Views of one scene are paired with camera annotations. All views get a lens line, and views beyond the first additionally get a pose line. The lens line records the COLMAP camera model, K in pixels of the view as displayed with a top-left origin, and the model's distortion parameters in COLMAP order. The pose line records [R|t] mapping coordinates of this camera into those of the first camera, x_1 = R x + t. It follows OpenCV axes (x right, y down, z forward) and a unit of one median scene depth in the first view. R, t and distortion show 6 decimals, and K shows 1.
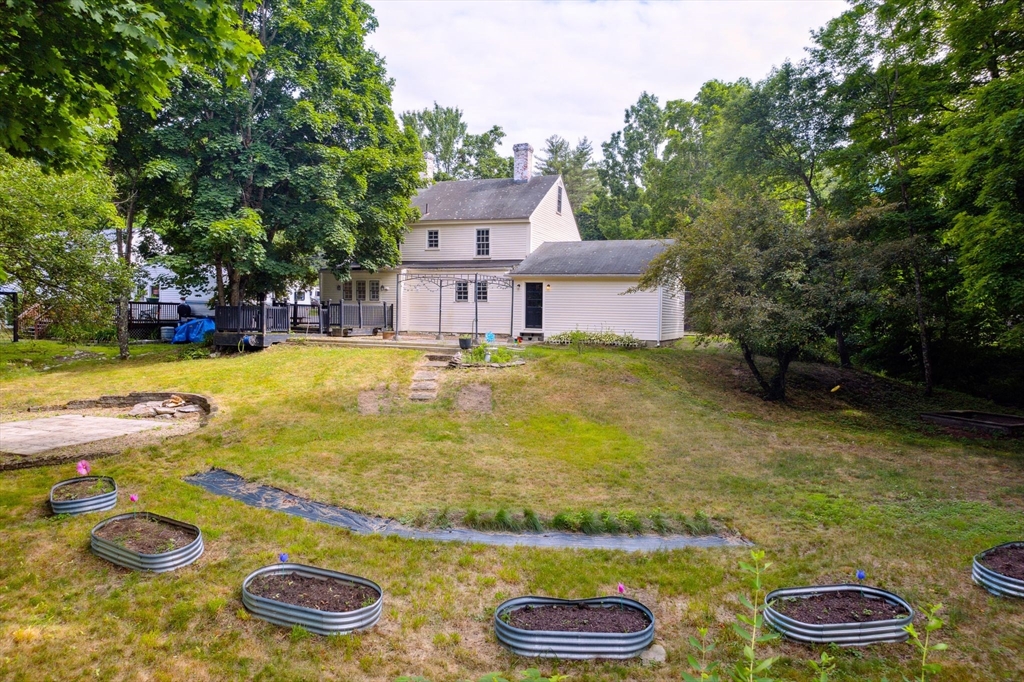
lens RADIAL K [[644.3, 0, 512.0], [0, 644.3, 341.0], [0, 0, 1]] dist [-0.000038, -0.000049]
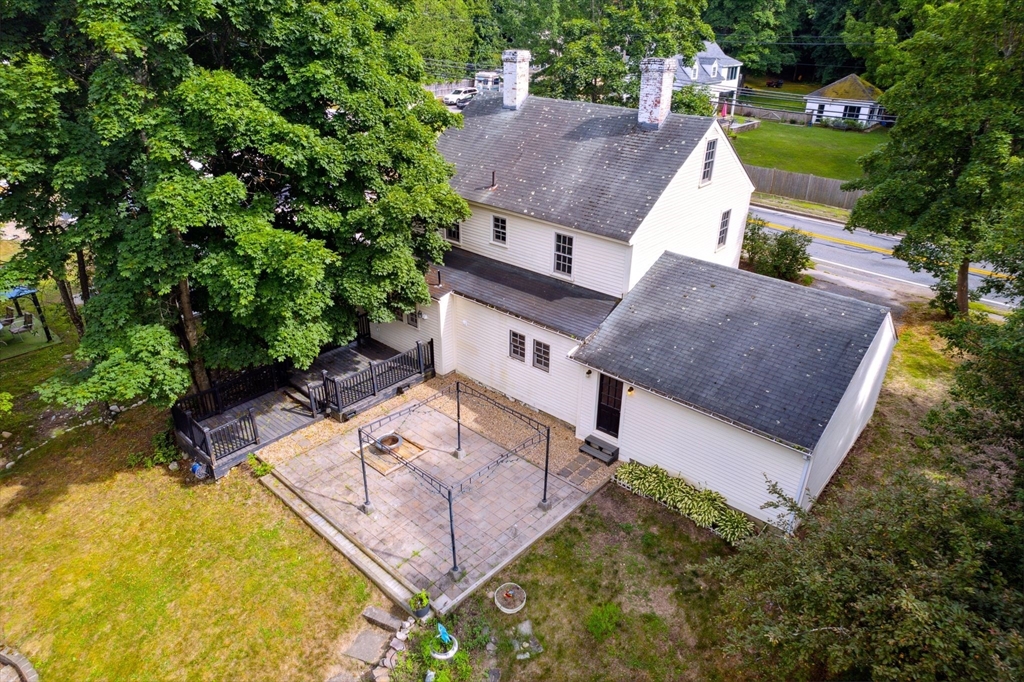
lens RADIAL K [[644.3, 0, 512.0], [0, 644.3, 341.0], [0, 0, 1]] dist [-0.000038, -0.000049]
pose [[0.944462, 0.140056, -0.297281, 0.113758], [-0.008695, 0.914966, 0.403437, -0.341360], [0.328505, -0.378446, 0.865369, 0.391182]]
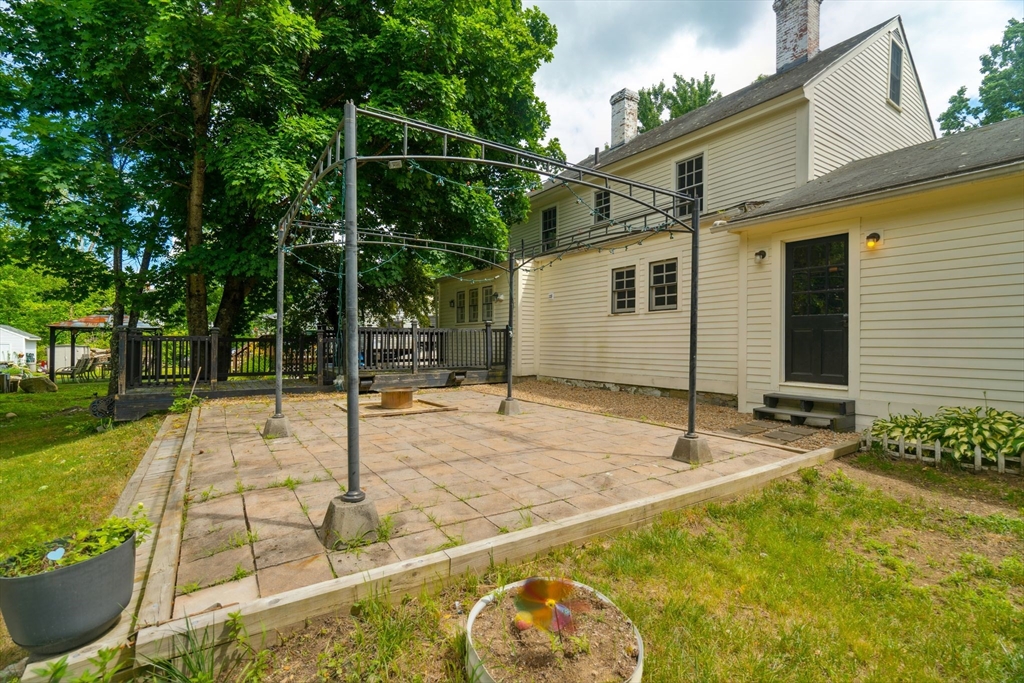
lens RADIAL K [[462.0, 0, 515.6], [0, 462.0, 348.0], [0, 0, 1]] dist [-0.001590, -0.000441]
pose [[0.837783, -0.009939, -0.545913, 0.031350], [-0.003431, 0.999719, -0.023468, -0.028404], [0.545992, 0.021534, 0.837513, 0.663735]]
